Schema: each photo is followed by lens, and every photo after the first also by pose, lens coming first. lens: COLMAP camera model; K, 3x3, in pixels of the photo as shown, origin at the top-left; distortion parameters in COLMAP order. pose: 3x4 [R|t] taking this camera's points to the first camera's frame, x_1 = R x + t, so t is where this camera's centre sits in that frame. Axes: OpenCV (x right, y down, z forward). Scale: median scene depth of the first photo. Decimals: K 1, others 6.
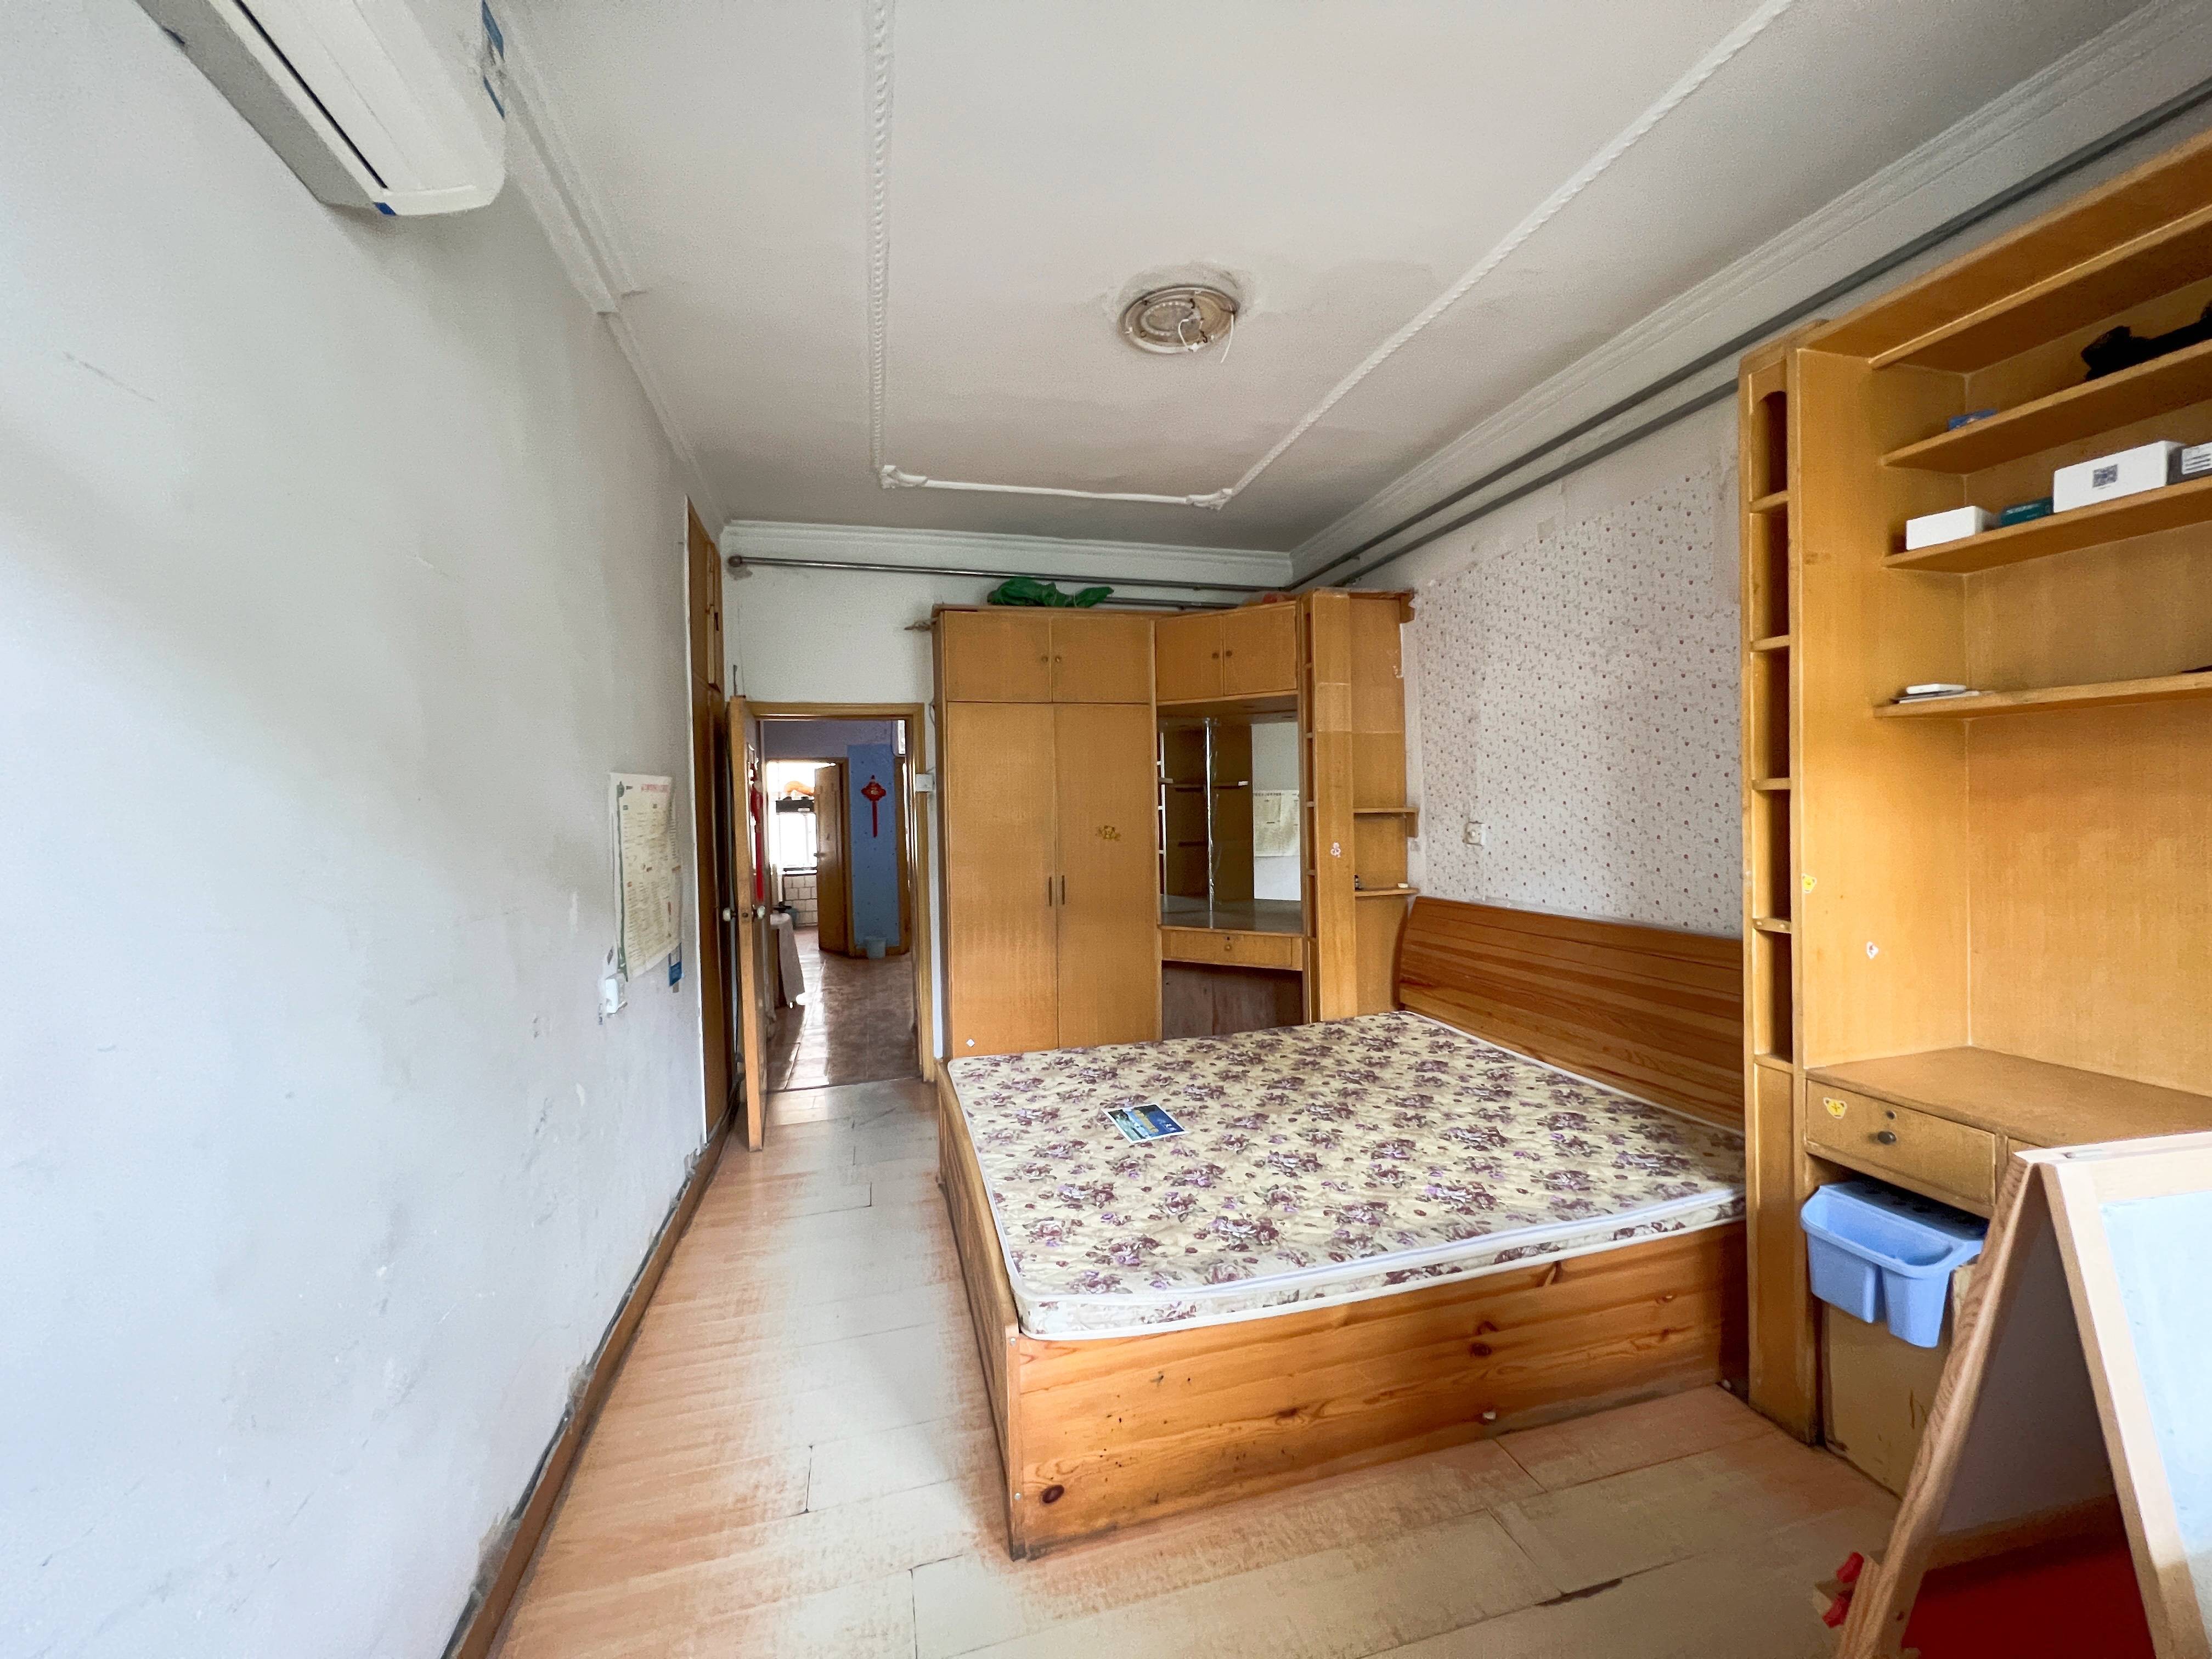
lens RADIAL K [[884.5, 0, 1113.4], [0, 884.5, 828.0], [0, 0, 1]] dist [-0.002039, 0.000643]
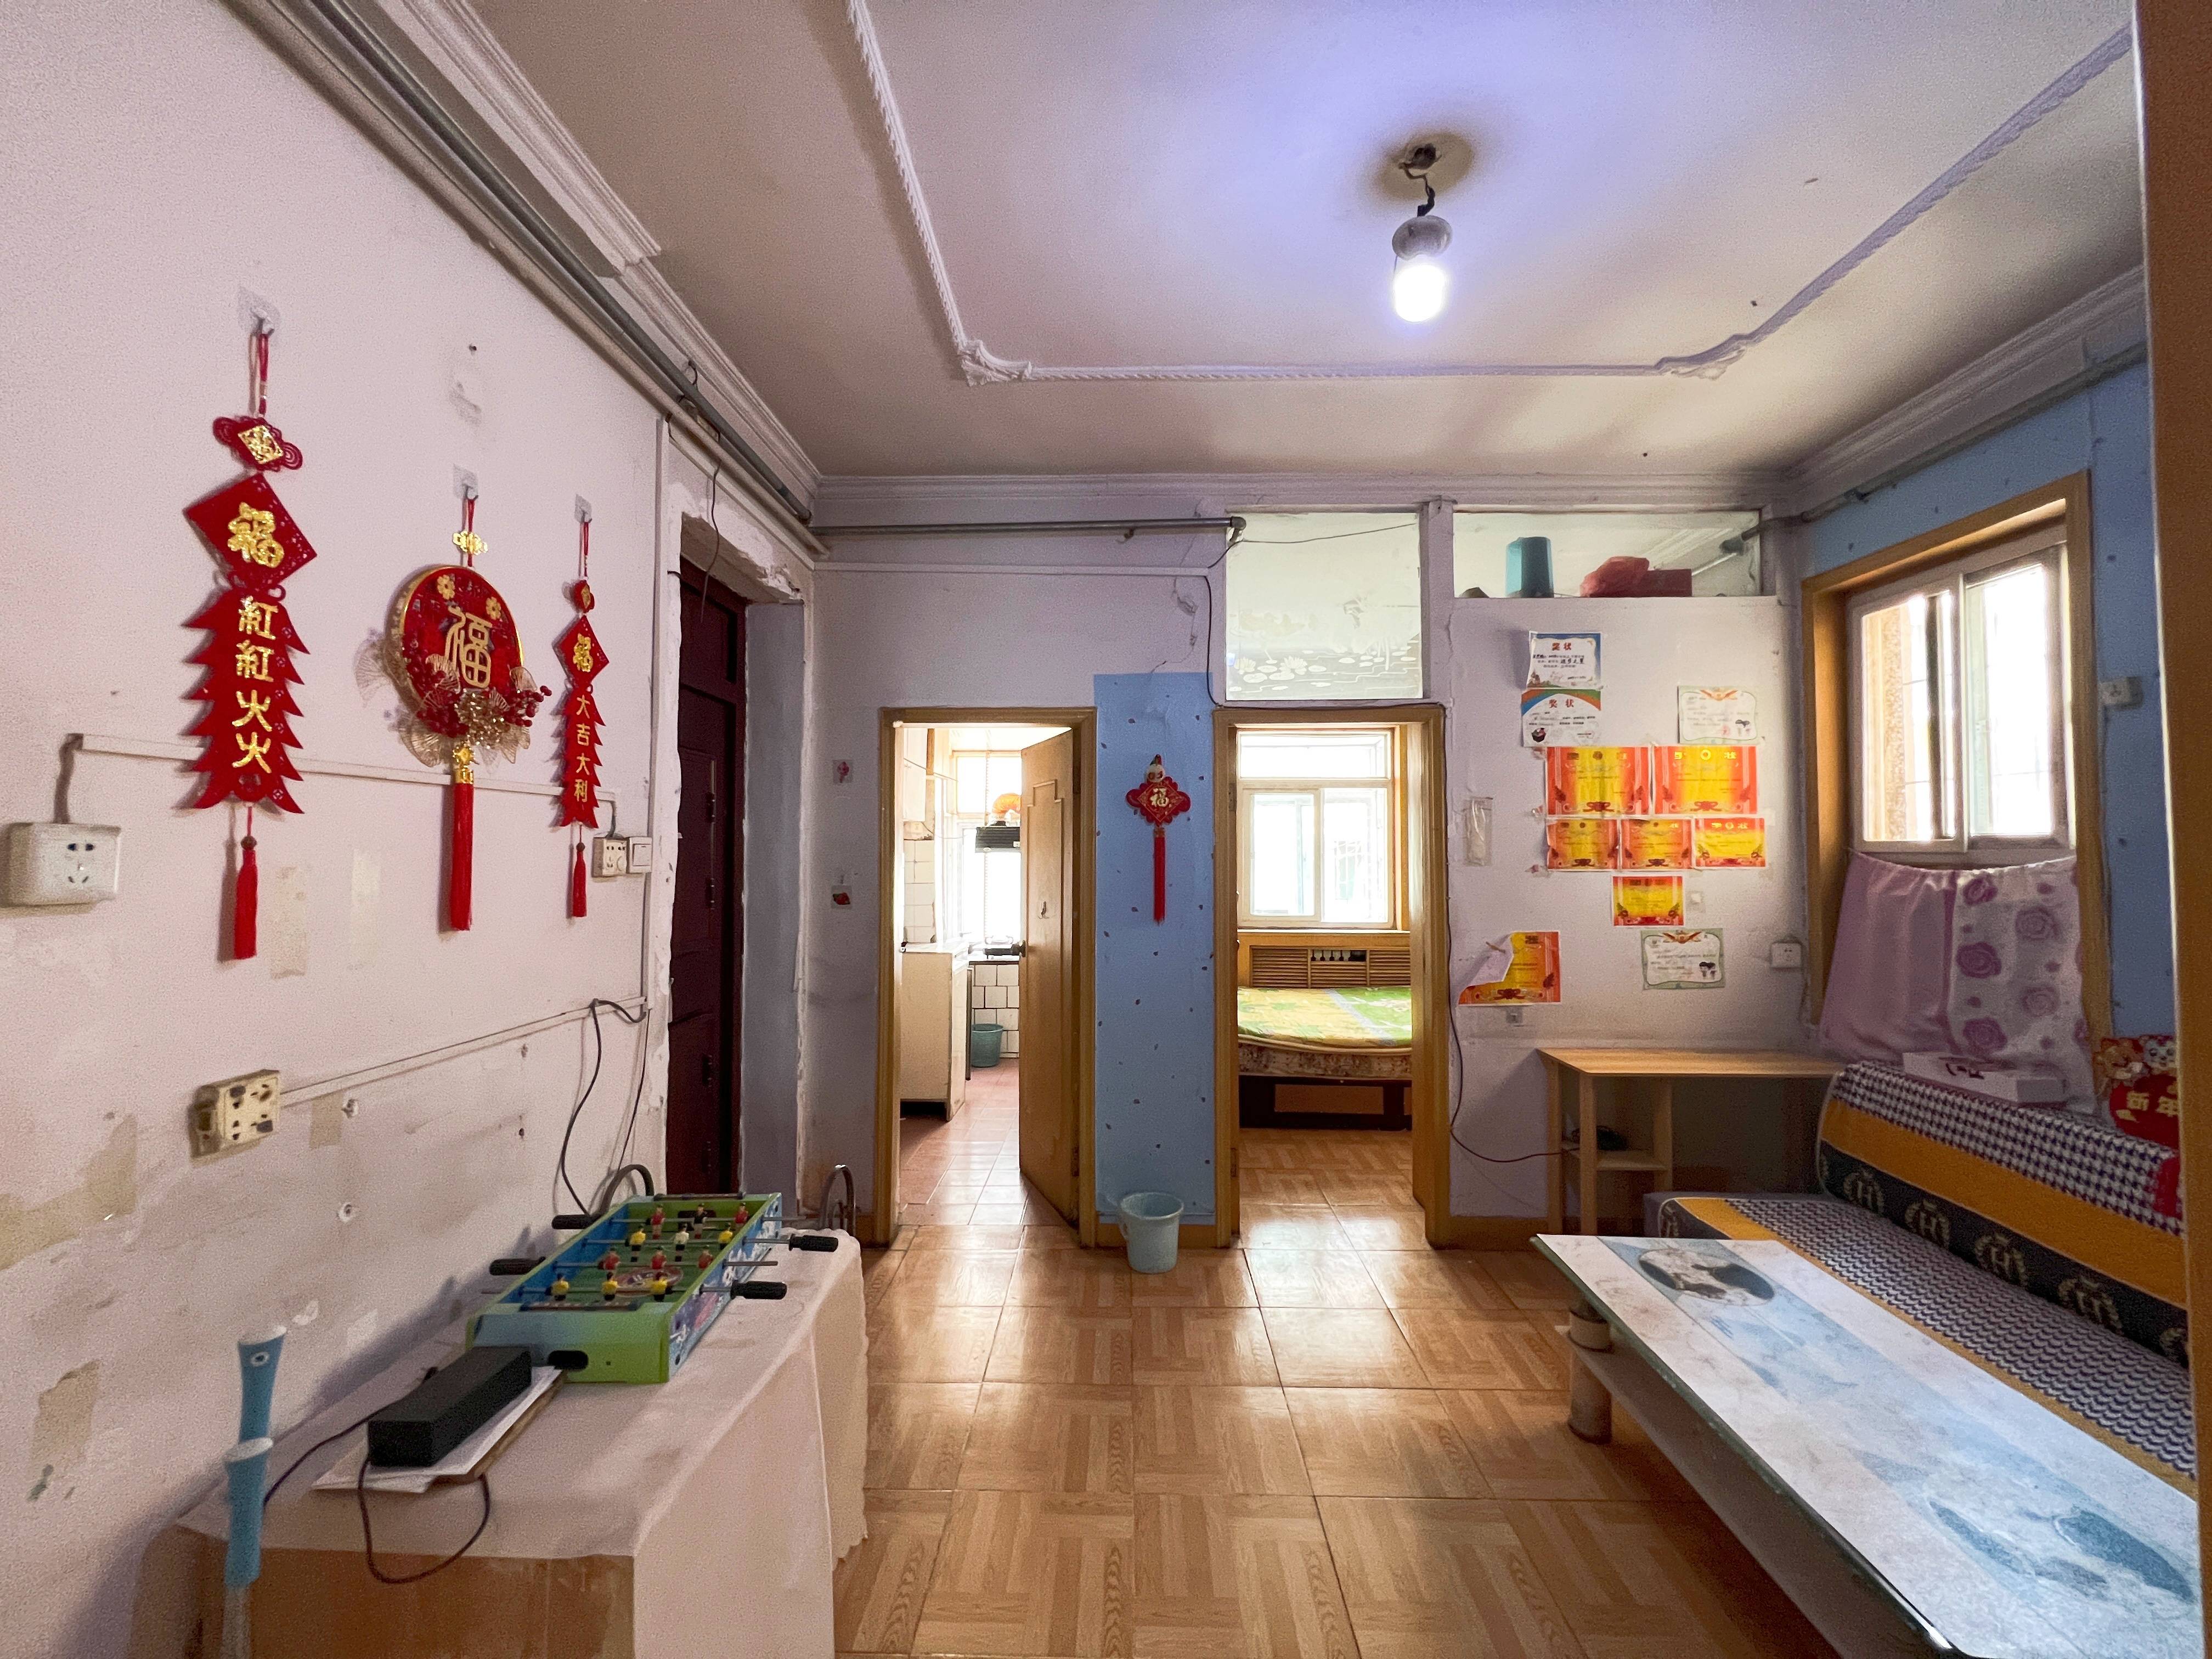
lens RADIAL K [[884.5, 0, 1103.5], [0, 884.5, 838.3], [0, 0, 1]] dist [-0.002039, 0.000643]
pose [[0.956413, 0.018803, -0.291410, -0.145100], [-0.028759, 0.999139, -0.029918, -0.010084], [0.290596, 0.036994, 0.956130, 0.501638]]
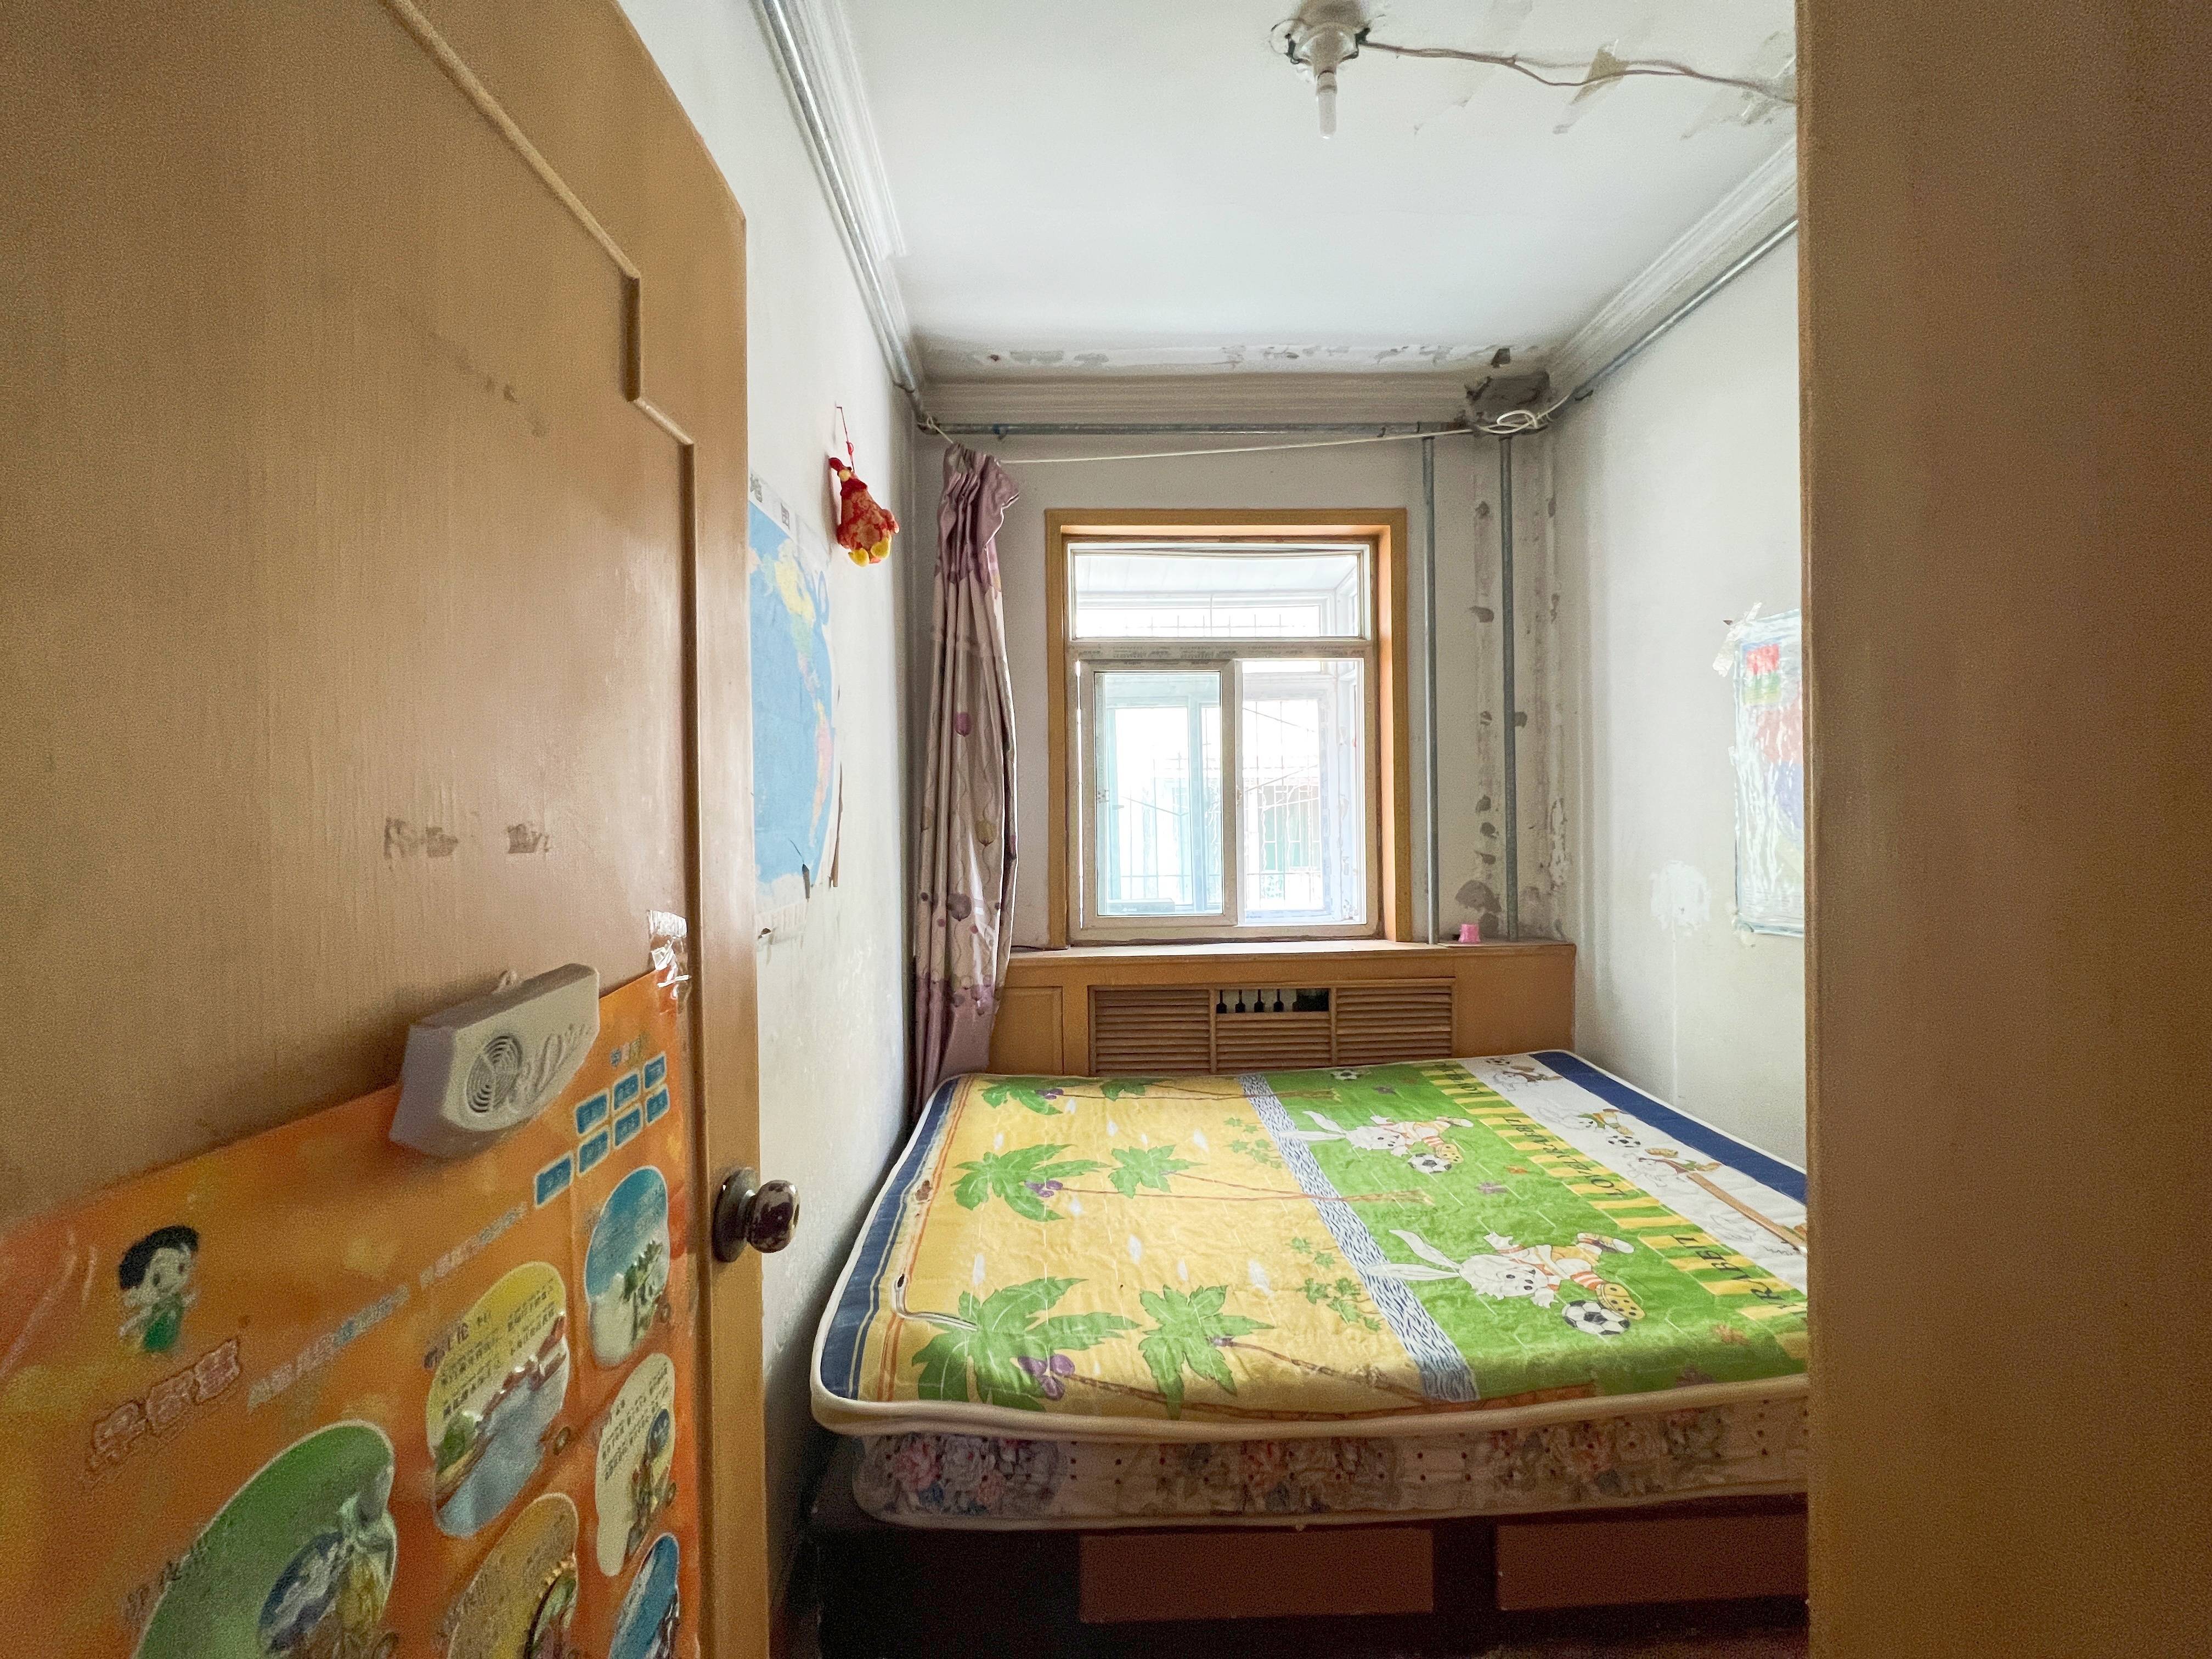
lens RADIAL K [[884.5, 0, 1096.3], [0, 884.5, 817.8], [0, 0, 1]] dist [-0.002039, 0.000643]
pose [[0.975757, 0.010509, -0.218603, -0.151698], [-0.012905, 0.999871, -0.009538, -0.009761], [0.218475, 0.012128, 0.975767, 0.651366]]
